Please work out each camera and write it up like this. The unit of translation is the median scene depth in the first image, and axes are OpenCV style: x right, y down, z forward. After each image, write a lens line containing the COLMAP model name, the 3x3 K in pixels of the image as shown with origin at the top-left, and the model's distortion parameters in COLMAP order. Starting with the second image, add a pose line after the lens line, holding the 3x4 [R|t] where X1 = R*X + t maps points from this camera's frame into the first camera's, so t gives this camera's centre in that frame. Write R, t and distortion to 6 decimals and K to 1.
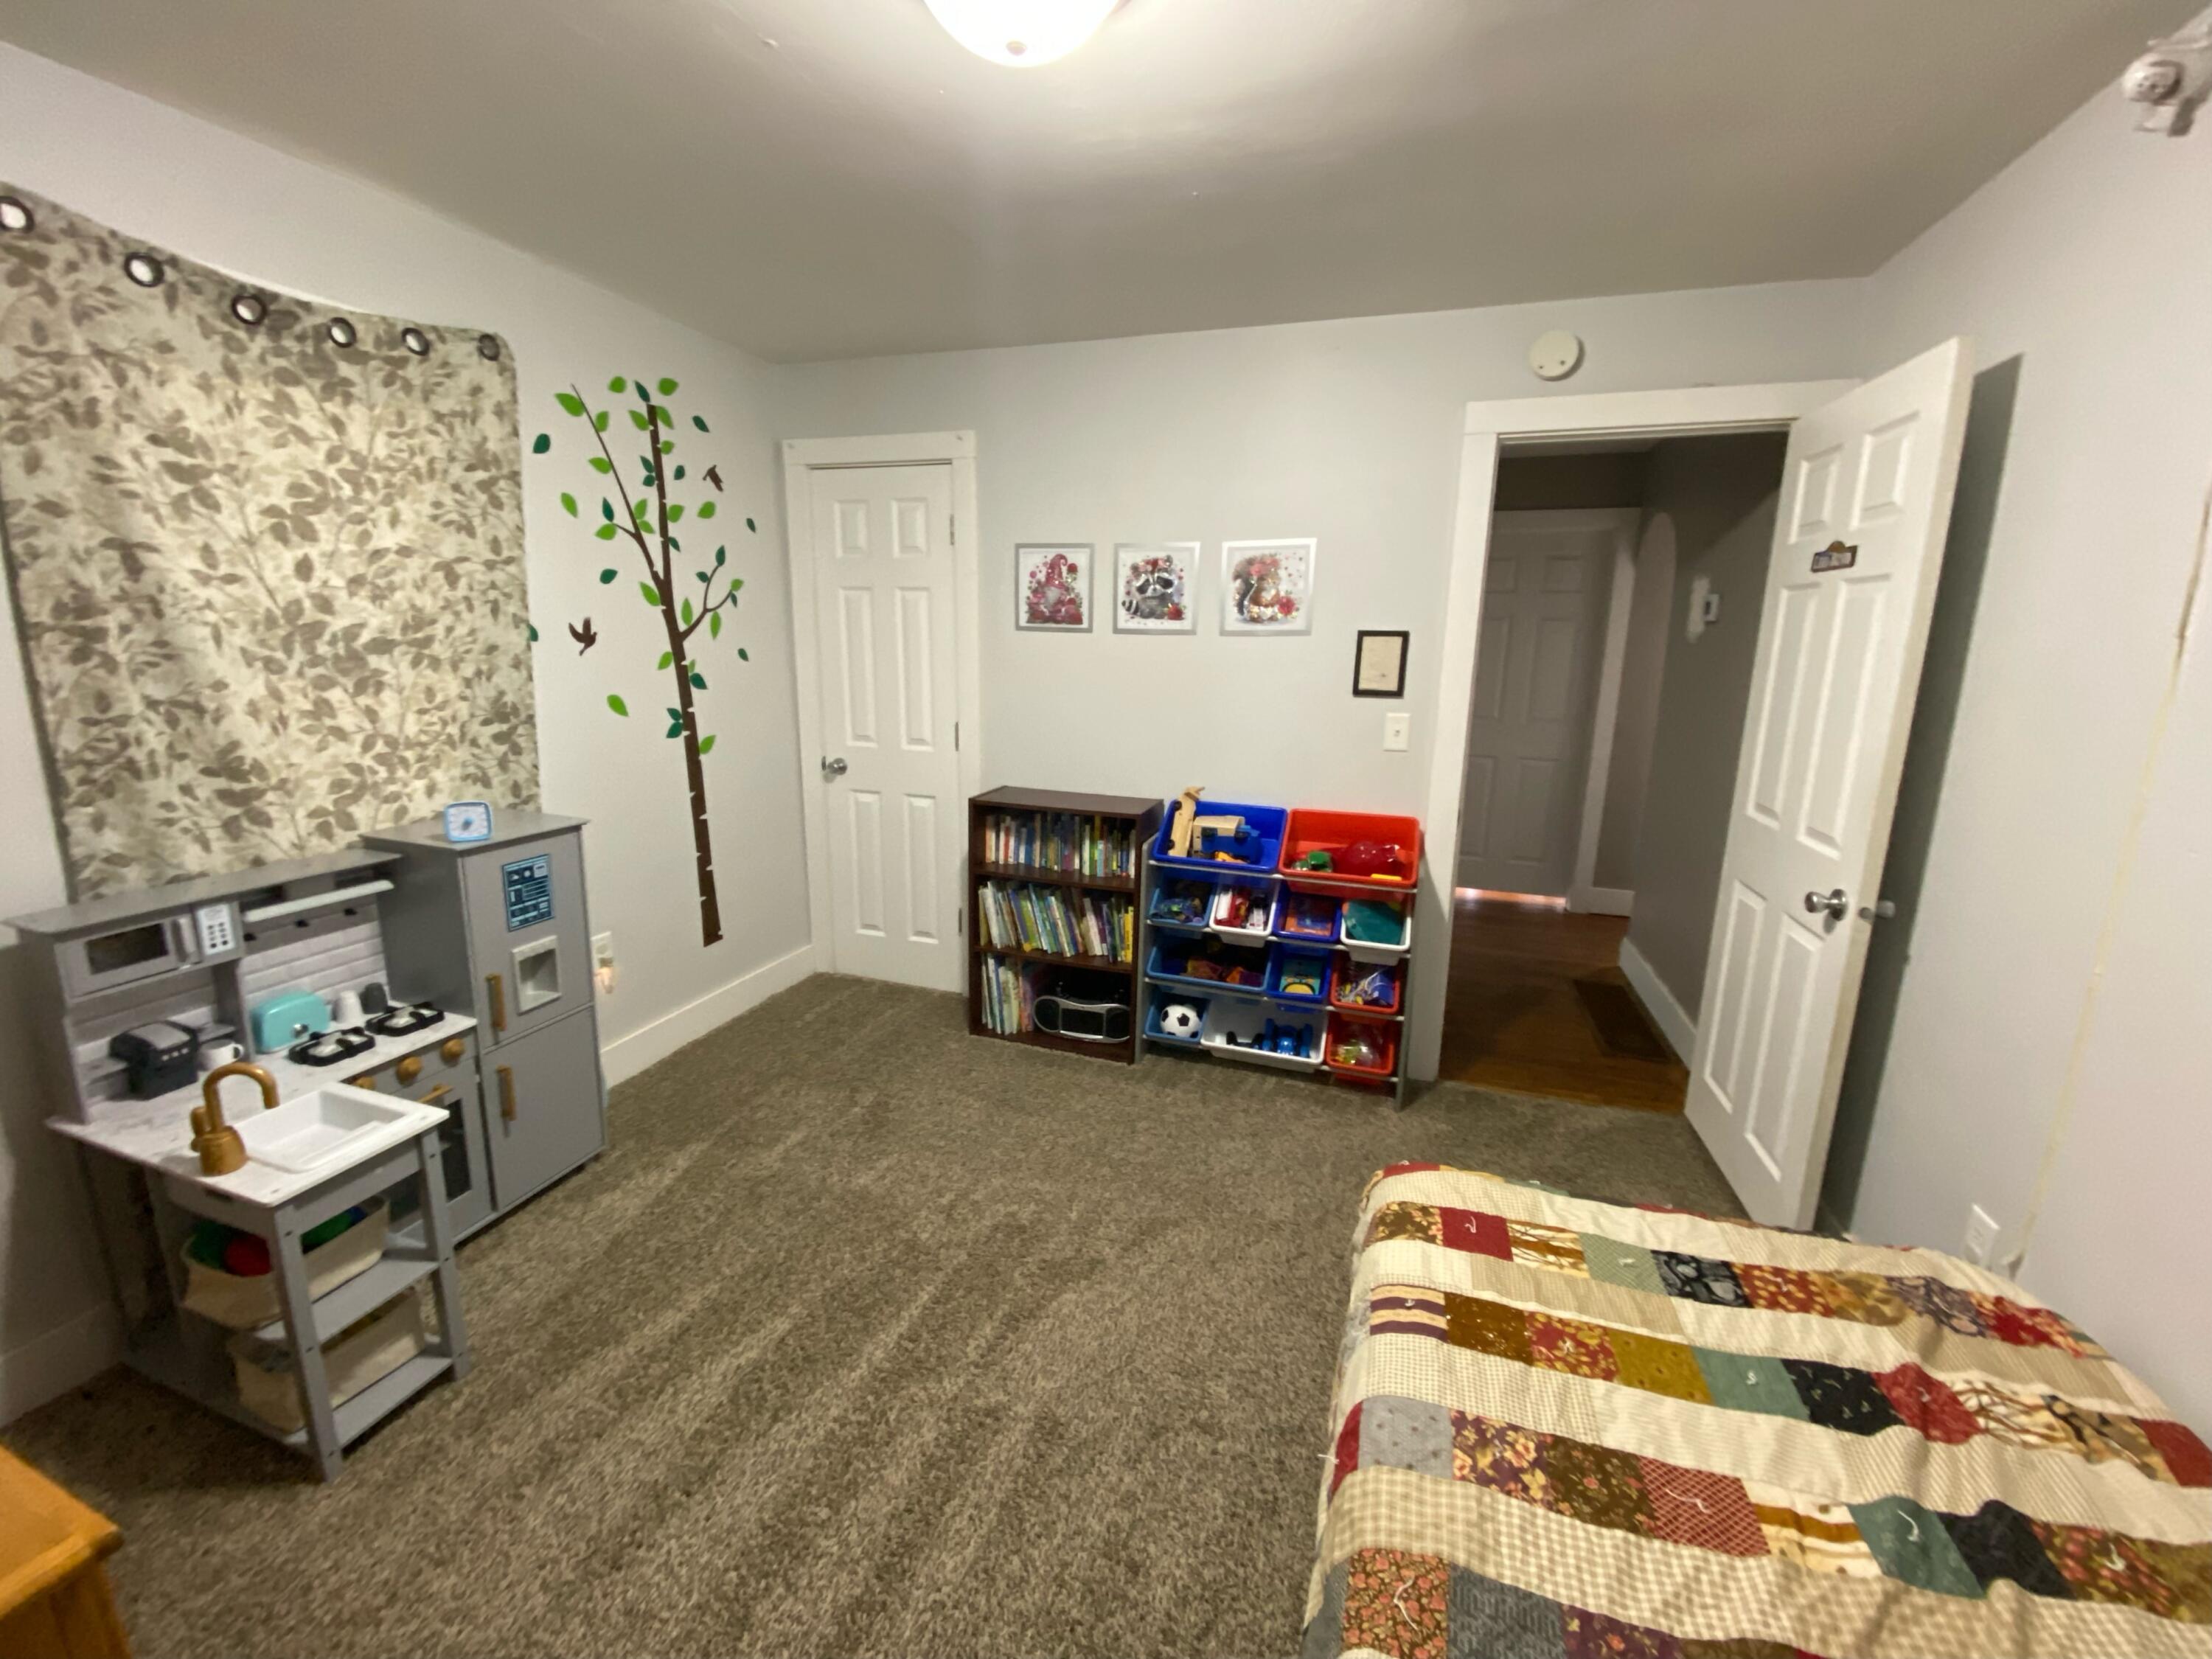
lens RADIAL K [[898.2, 0, 1100.0], [0, 898.2, 821.6], [0, 0, 1]] dist [-0.000622, -0.000161]
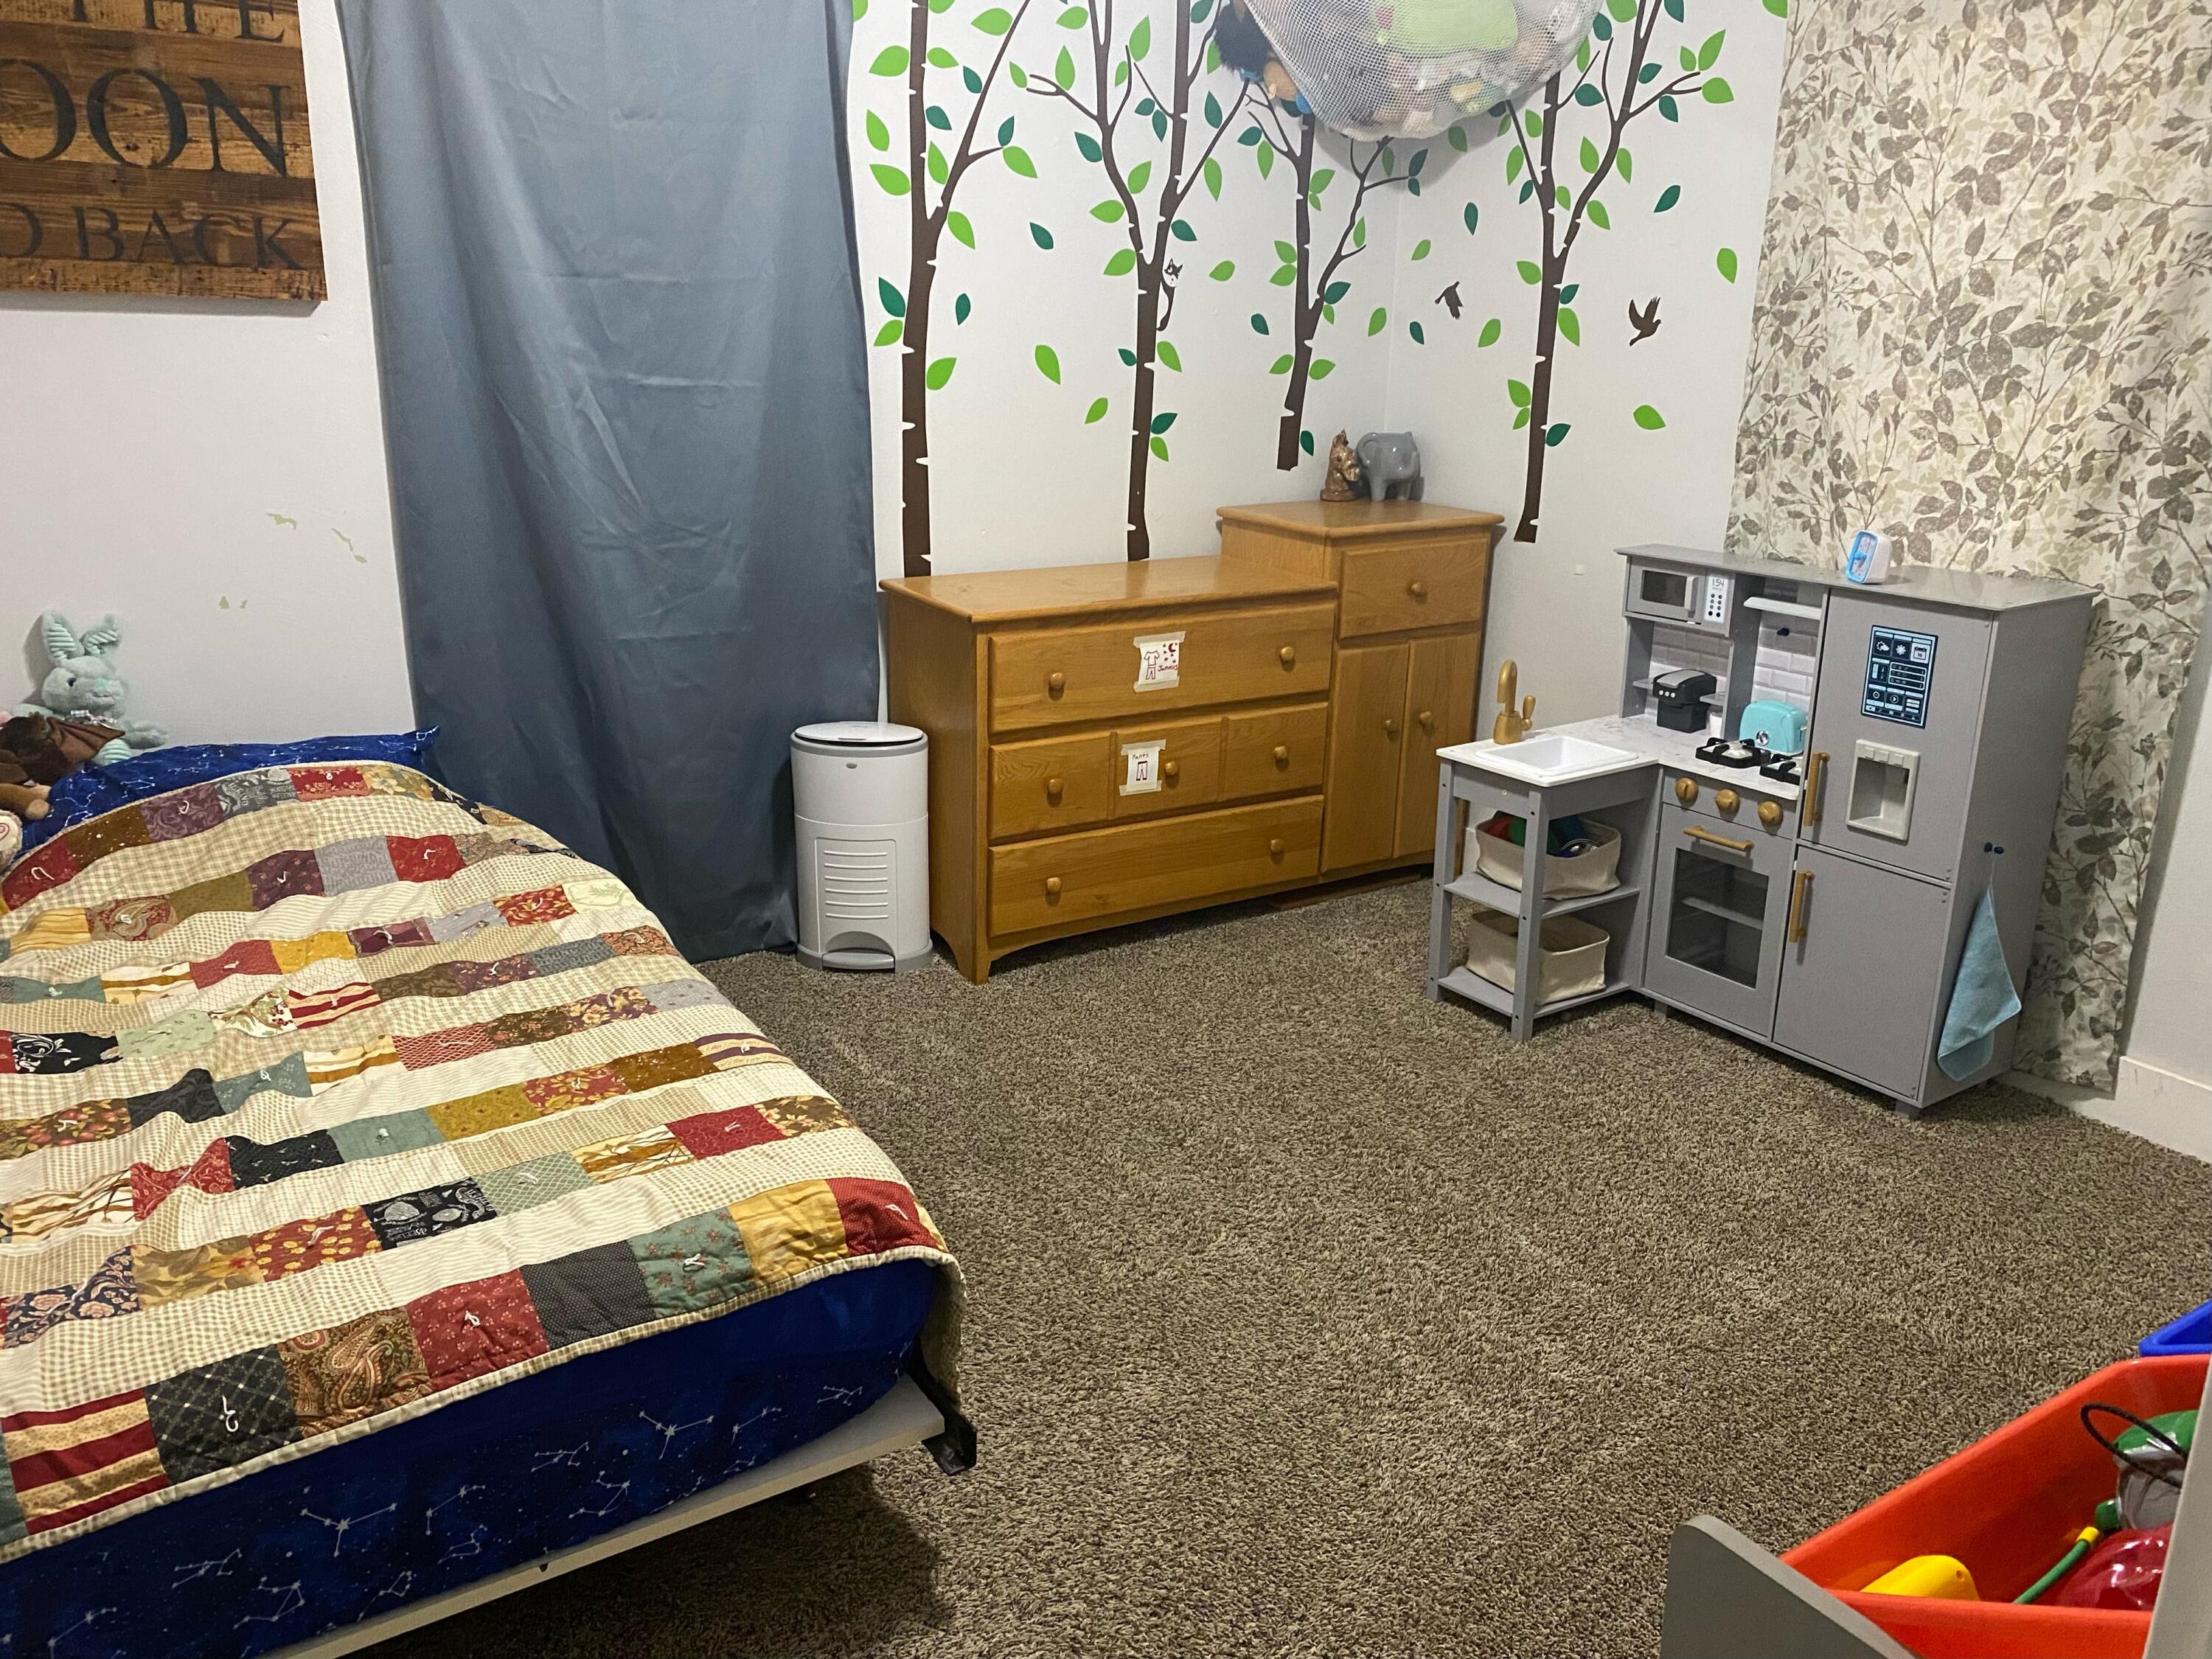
lens RADIAL K [[1685.4, 0, 1106.0], [0, 1685.4, 829.5], [0, 0, 1]] dist [0.008728, -0.009121]
pose [[-0.622879, 0.196486, -0.757242, 0.898497], [-0.188476, 0.901745, 0.389015, -0.239888], [0.759275, 0.385031, -0.524645, 1.388534]]
